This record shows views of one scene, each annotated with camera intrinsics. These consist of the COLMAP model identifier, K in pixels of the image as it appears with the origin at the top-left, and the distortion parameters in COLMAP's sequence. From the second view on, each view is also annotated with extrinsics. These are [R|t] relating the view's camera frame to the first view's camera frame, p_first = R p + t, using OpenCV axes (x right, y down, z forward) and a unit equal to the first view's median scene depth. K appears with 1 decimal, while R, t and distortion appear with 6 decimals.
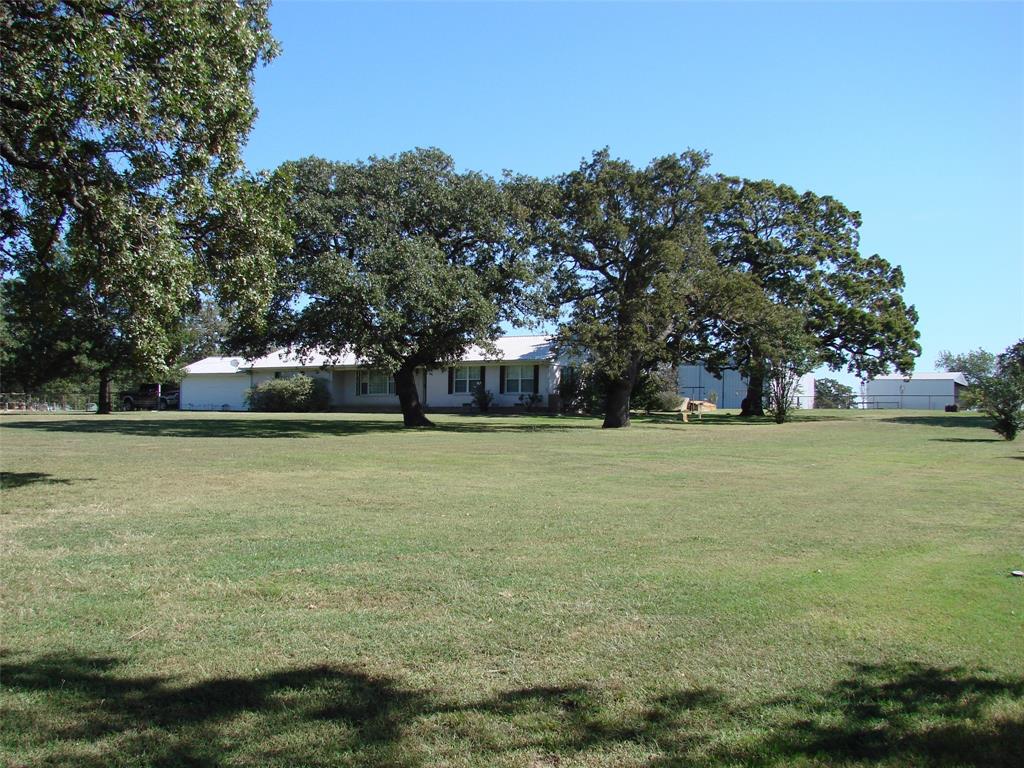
lens RADIAL K [[1134.3, 0, 512.0], [0, 1134.3, 384.0], [0, 0, 1]] dist [-0.203161, 0.289732]
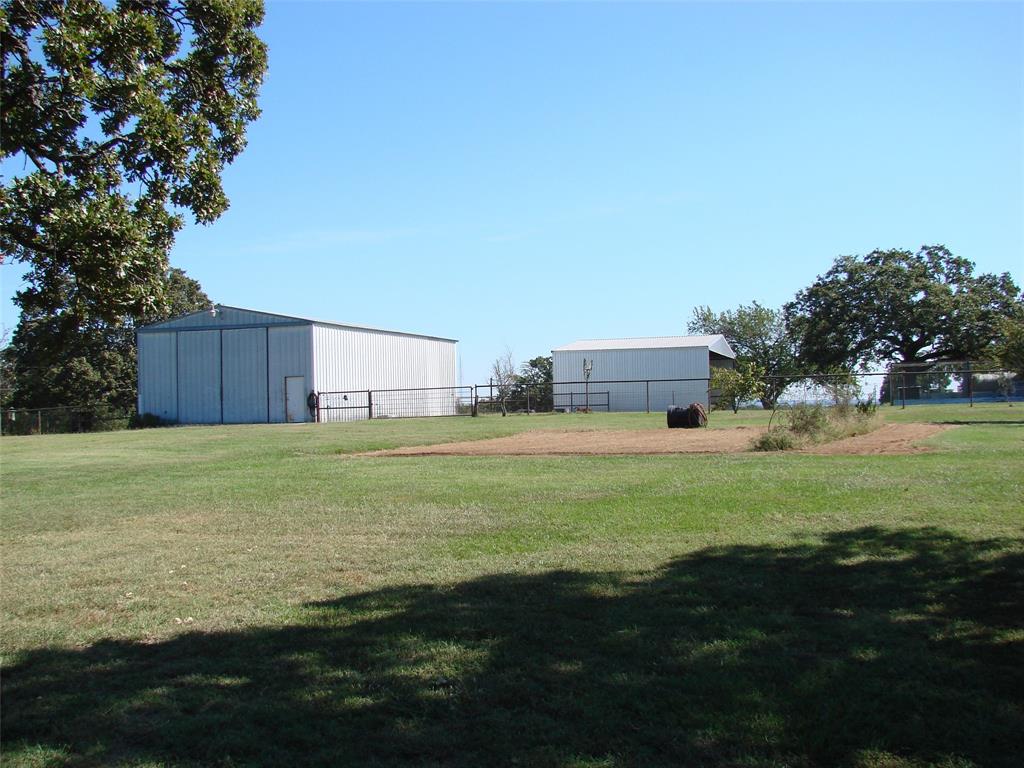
lens RADIAL K [[1134.3, 0, 512.0], [0, 1134.3, 384.0], [0, 0, 1]] dist [-0.203161, 0.289732]
pose [[0.981894, -0.026544, 0.187561, 0.182933], [0.023887, 0.999580, 0.016409, 0.002470], [-0.187918, -0.011632, 0.982116, 0.432792]]
